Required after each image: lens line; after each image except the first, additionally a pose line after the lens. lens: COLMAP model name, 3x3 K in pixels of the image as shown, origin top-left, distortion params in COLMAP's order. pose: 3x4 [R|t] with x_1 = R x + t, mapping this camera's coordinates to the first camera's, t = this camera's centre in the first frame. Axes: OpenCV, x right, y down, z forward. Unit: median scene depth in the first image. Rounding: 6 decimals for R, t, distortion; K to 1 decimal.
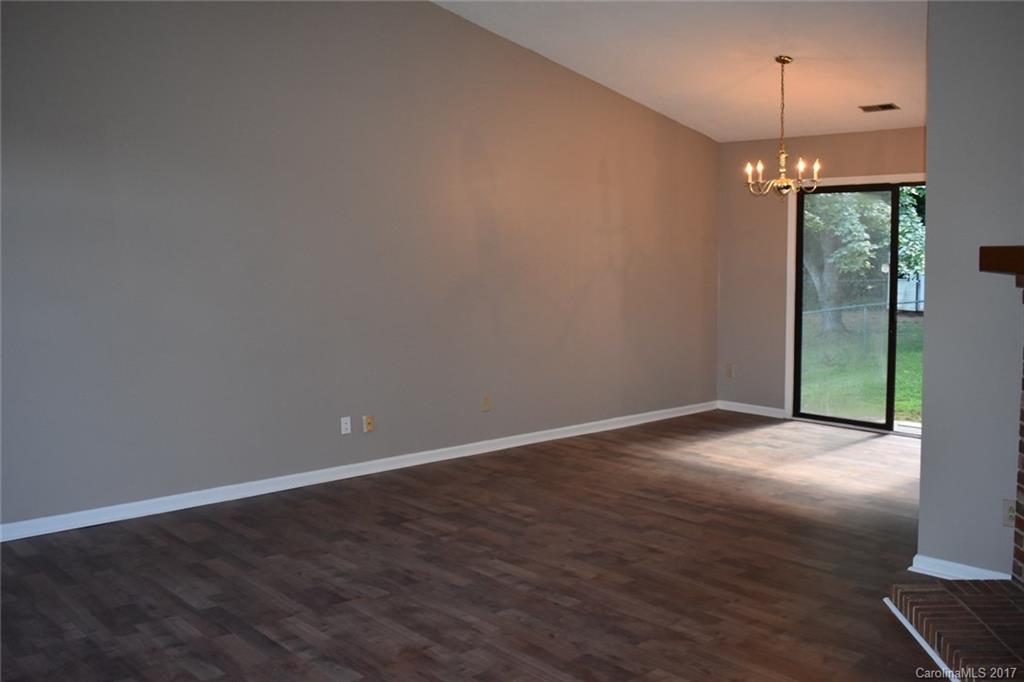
lens RADIAL K [[1011.2, 0, 506.5], [0, 1011.2, 333.2], [0, 0, 1]] dist [-0.063738, 0.000000]
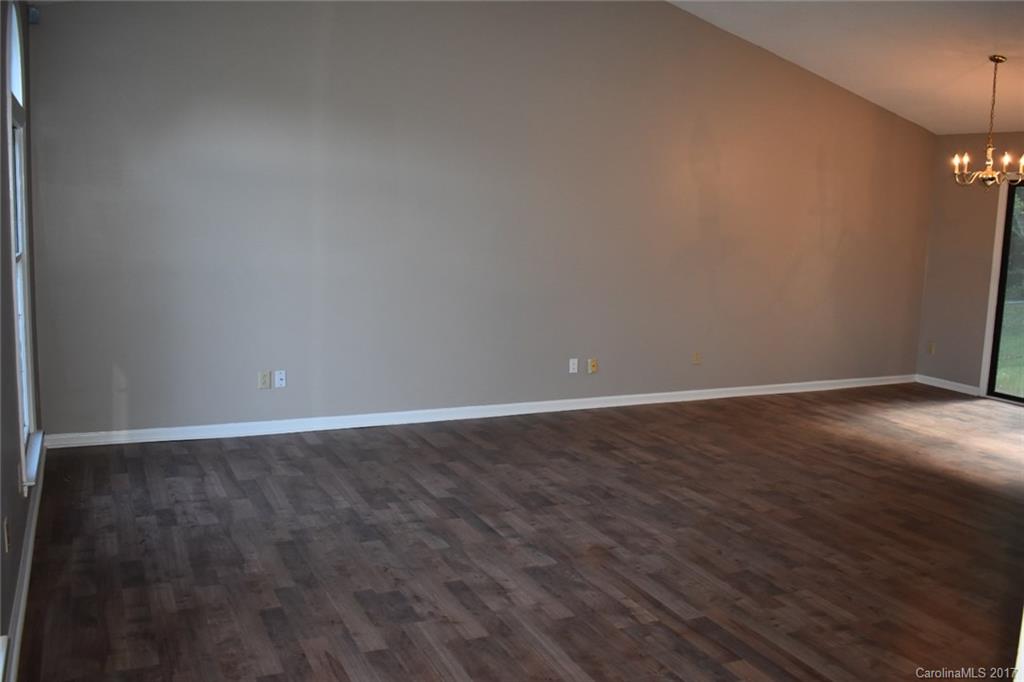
lens RADIAL K [[898.6, 0, 517.6], [0, 898.6, 343.5], [0, 0, 1]] dist [-0.072178, 0.009777]
pose [[0.967567, 0.079268, -0.239856, 0.039064], [-0.066418, 0.995913, 0.061202, 0.007144], [0.243727, -0.043287, 0.968877, -0.050027]]
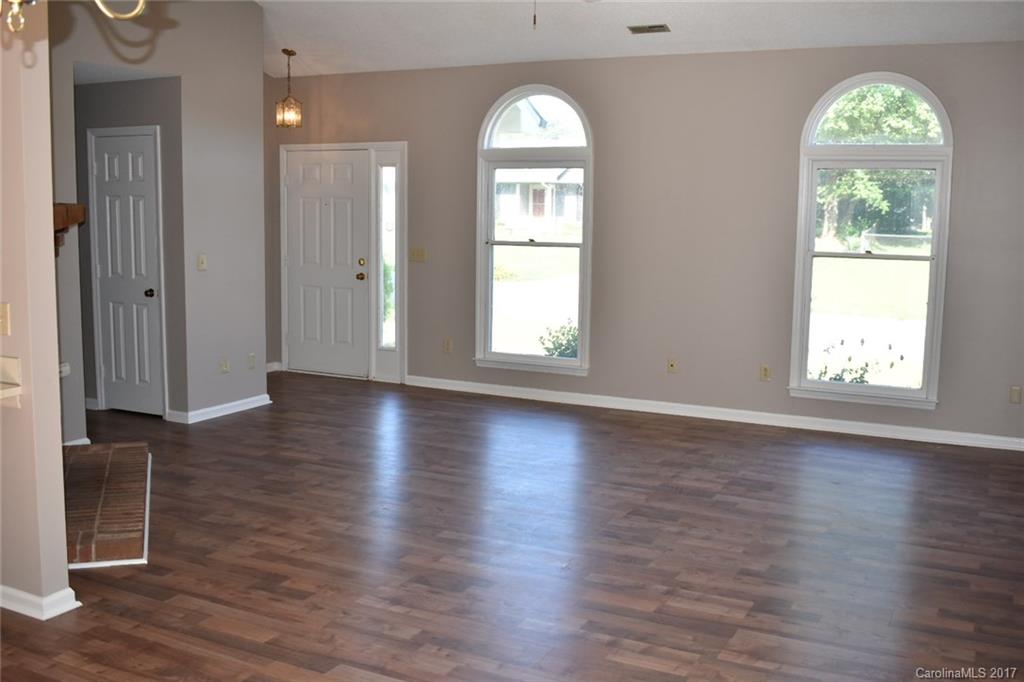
lens RADIAL K [[1011.2, 0, 514.2], [0, 1011.2, 341.0], [0, 0, 1]] dist [-0.063738, 0.000000]
pose [[-0.920316, 0.051381, -0.387787, 0.369309], [-0.039234, 0.974213, 0.222193, -0.166533], [0.389204, 0.219702, -0.894568, 1.768335]]
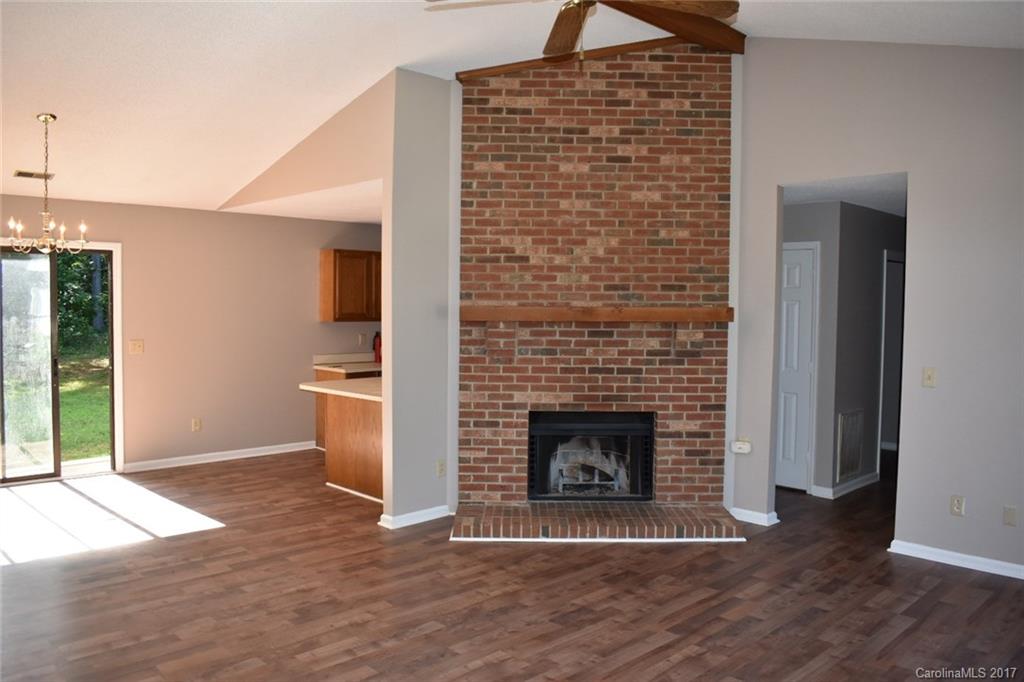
lens RADIAL K [[794.6, 0, 514.7], [0, 794.6, 339.9], [0, 0, 1]] dist [-0.089345, 0.005877]
pose [[-0.071011, -0.037985, 0.996752, -0.713786], [0.083004, 0.995584, 0.043854, -0.068880], [-0.994016, 0.085848, -0.067544, 0.848733]]
